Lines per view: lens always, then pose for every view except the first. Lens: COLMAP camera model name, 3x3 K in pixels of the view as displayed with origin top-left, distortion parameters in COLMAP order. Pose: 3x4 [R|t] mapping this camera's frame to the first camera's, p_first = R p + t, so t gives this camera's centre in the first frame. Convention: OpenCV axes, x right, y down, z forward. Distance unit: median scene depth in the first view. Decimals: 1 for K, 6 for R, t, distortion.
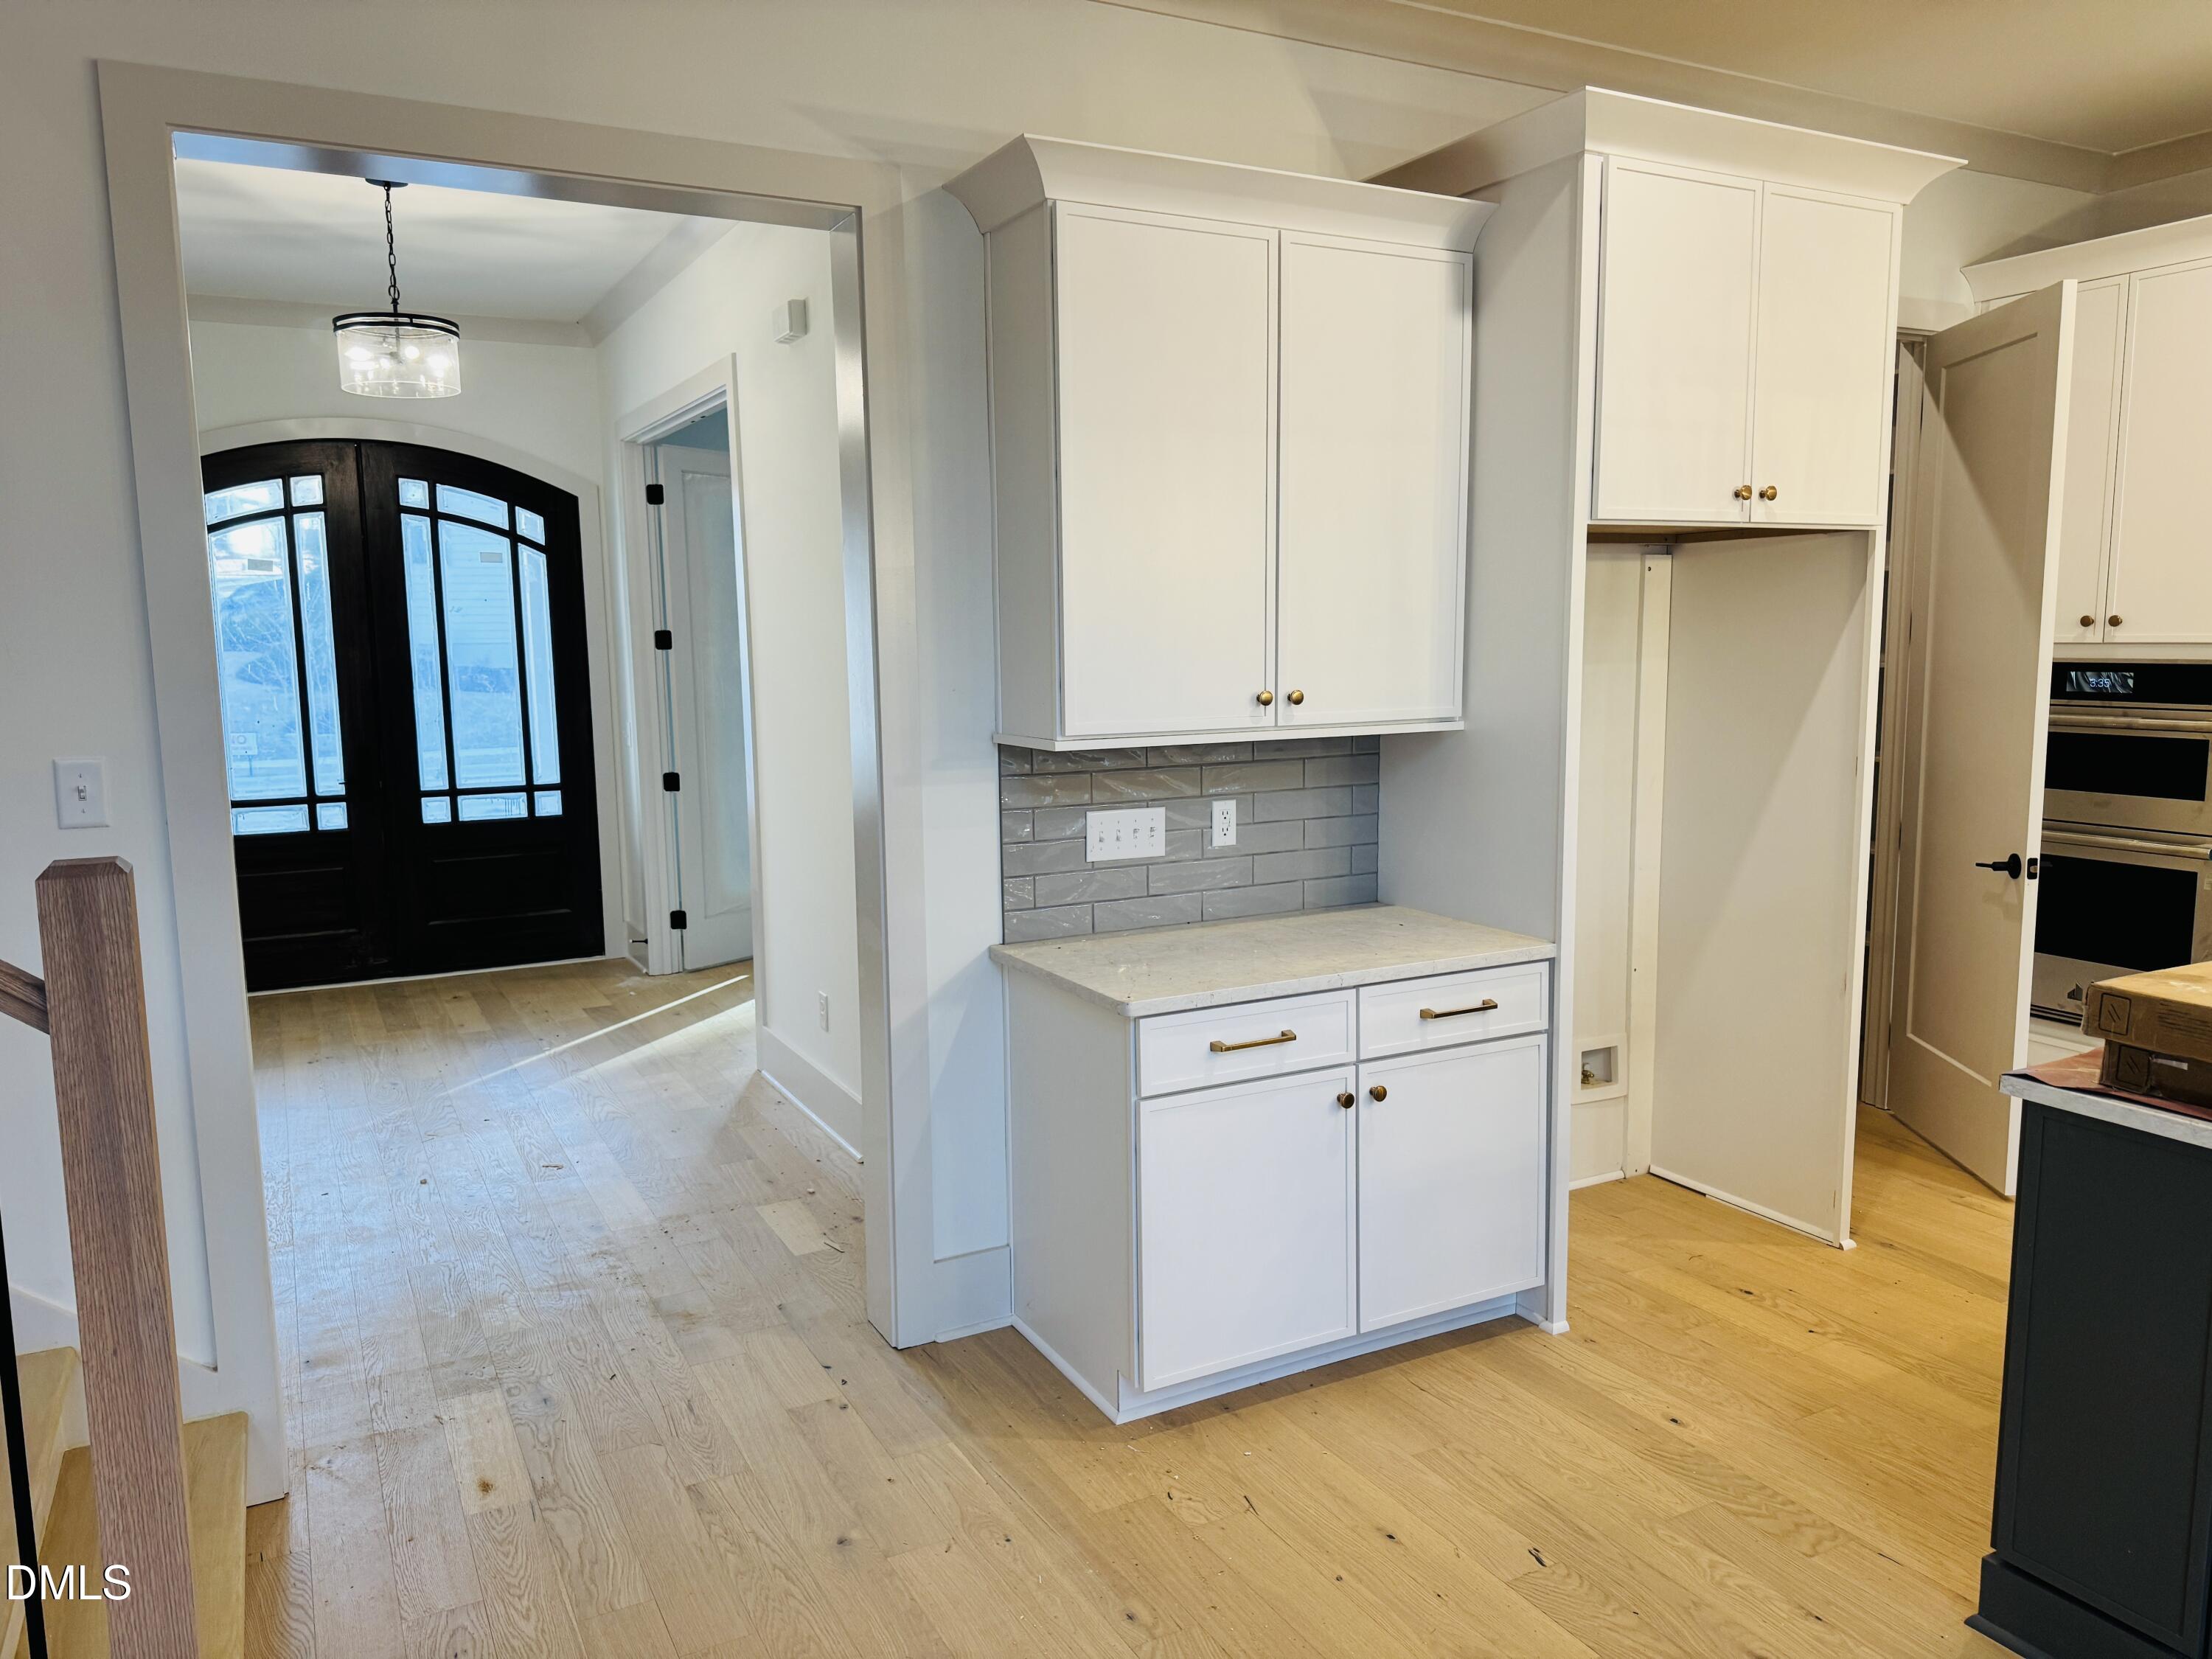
lens RADIAL K [[1544.9, 0, 1119.0], [0, 1544.9, 826.4], [0, 0, 1]] dist [0.031456, -0.008929]
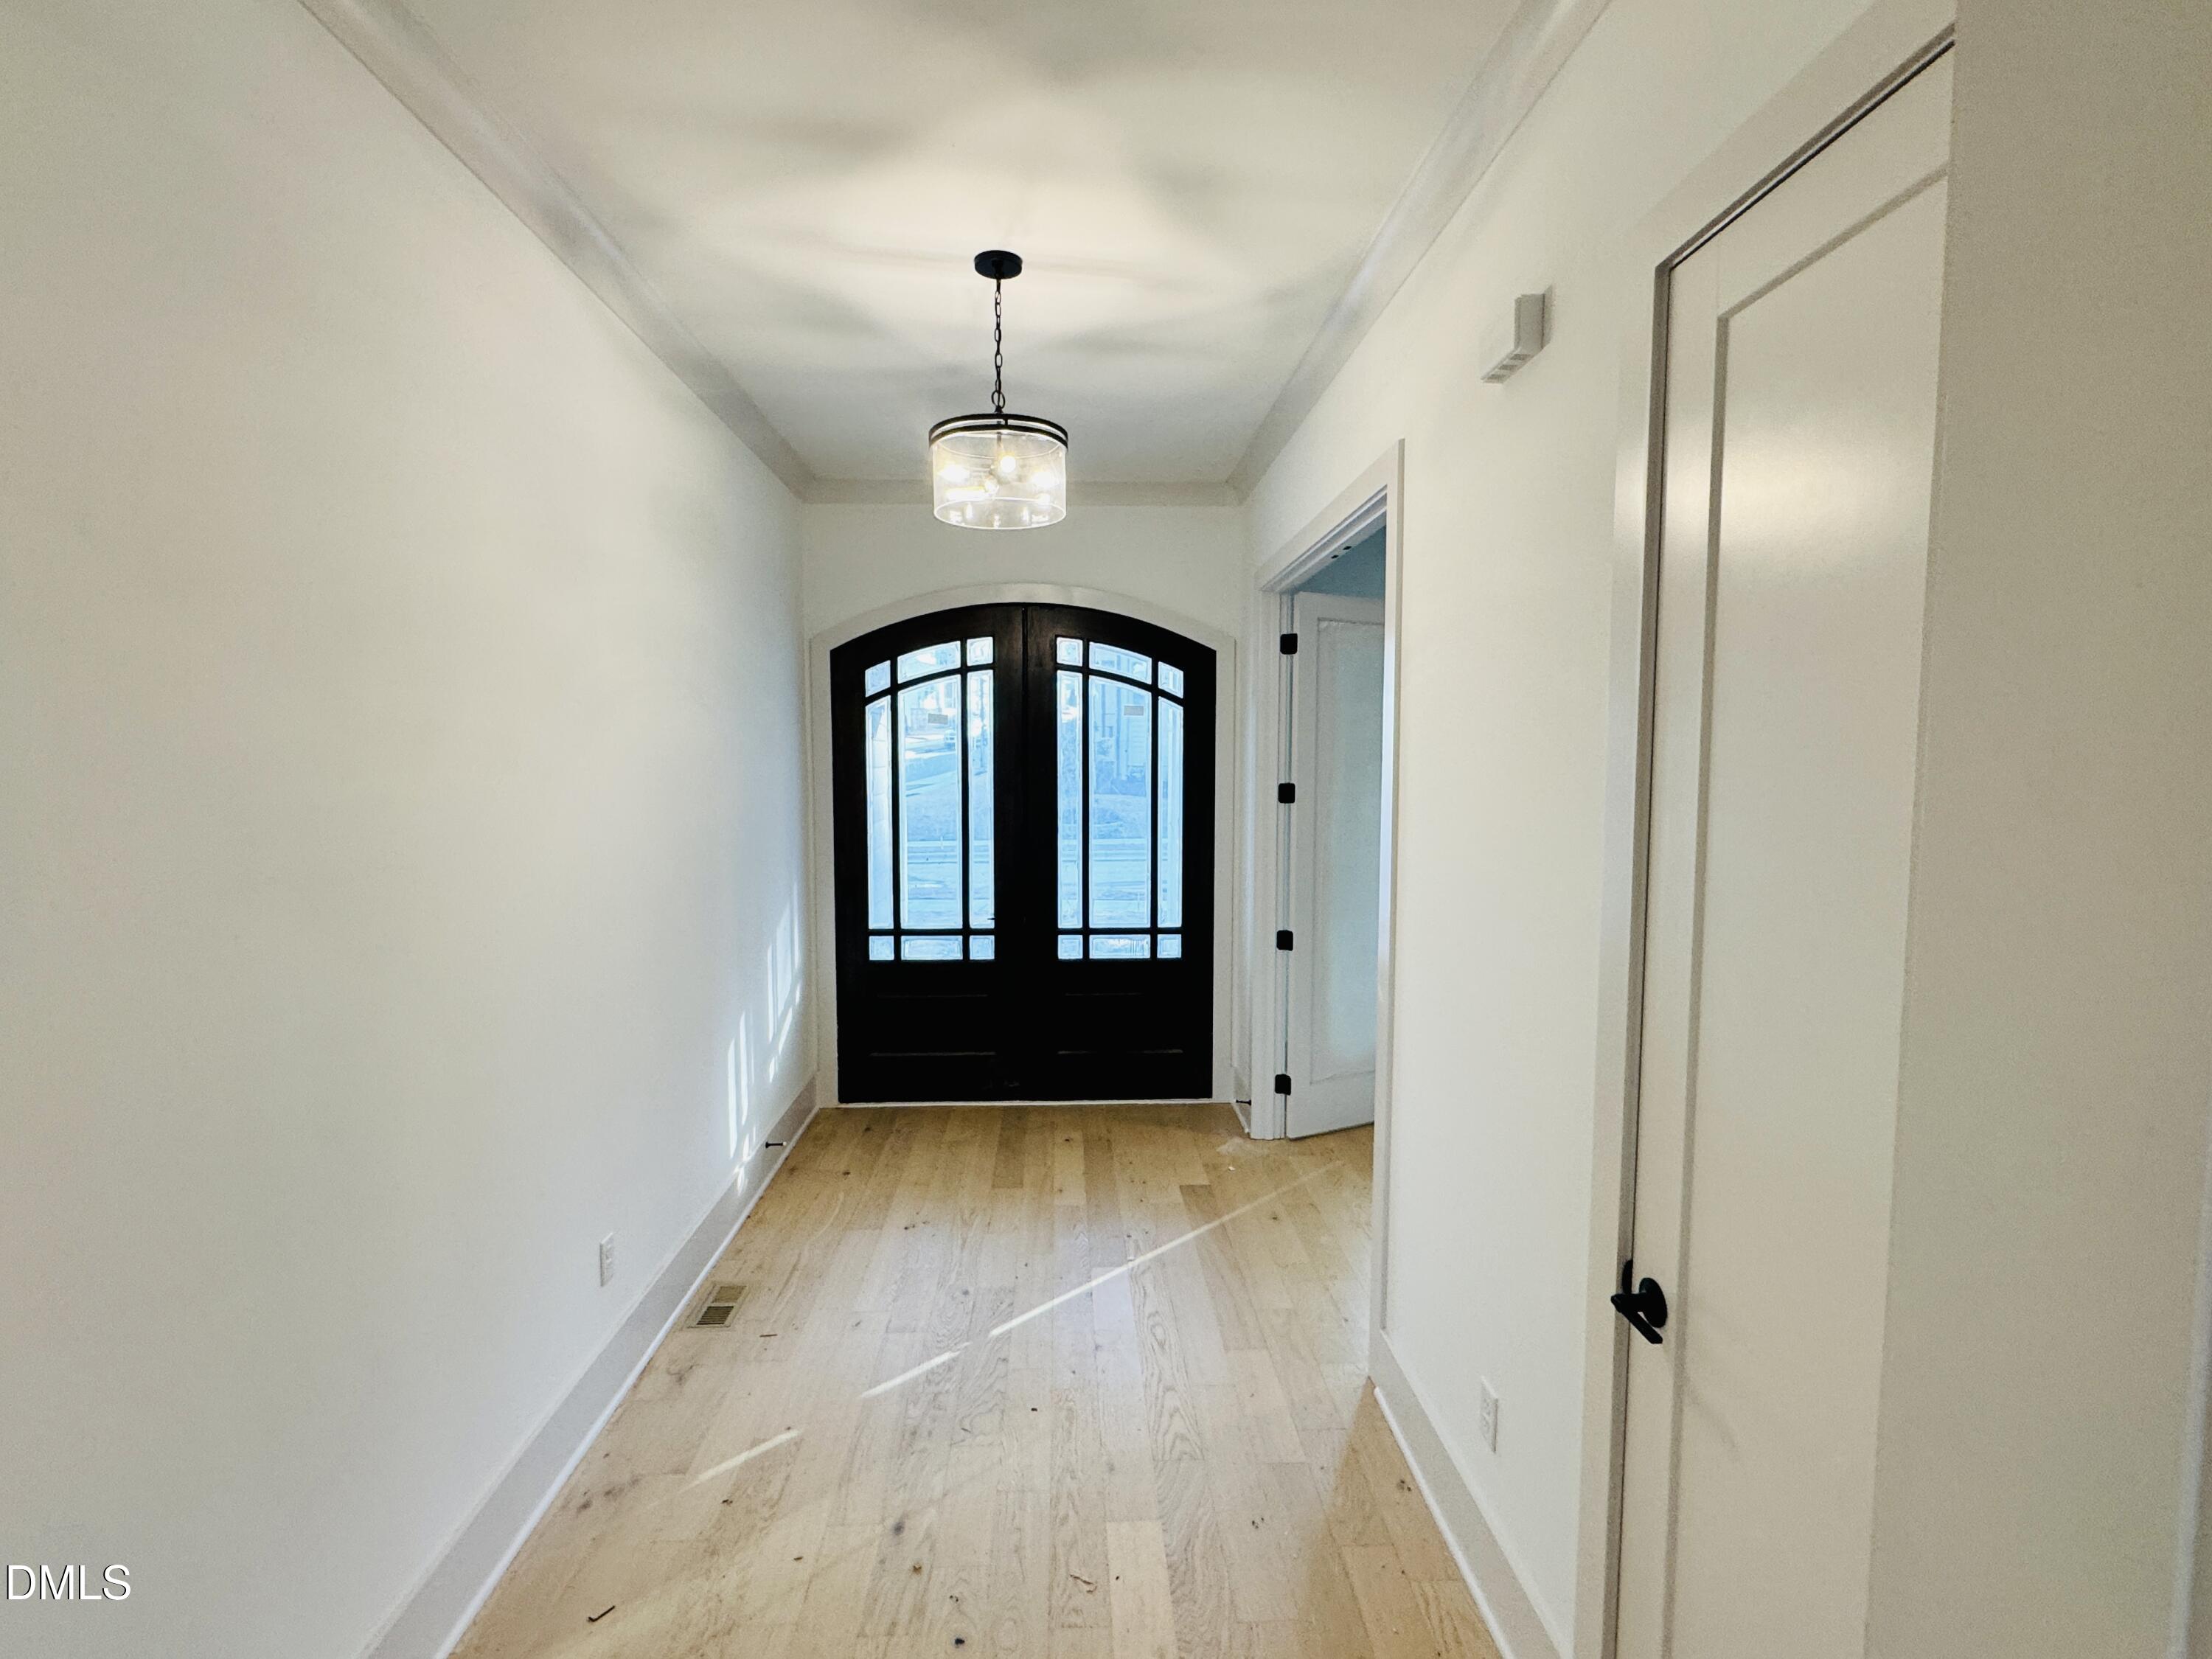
lens RADIAL K [[1046.1, 0, 1114.8], [0, 1046.1, 837.0], [0, 0, 1]] dist [-0.001410, -0.001684]
pose [[0.900377, 0.049630, -0.432272, -0.109629], [-0.069872, 0.997072, -0.031059, -0.067140], [0.429465, 0.058168, 0.901208, 0.375081]]
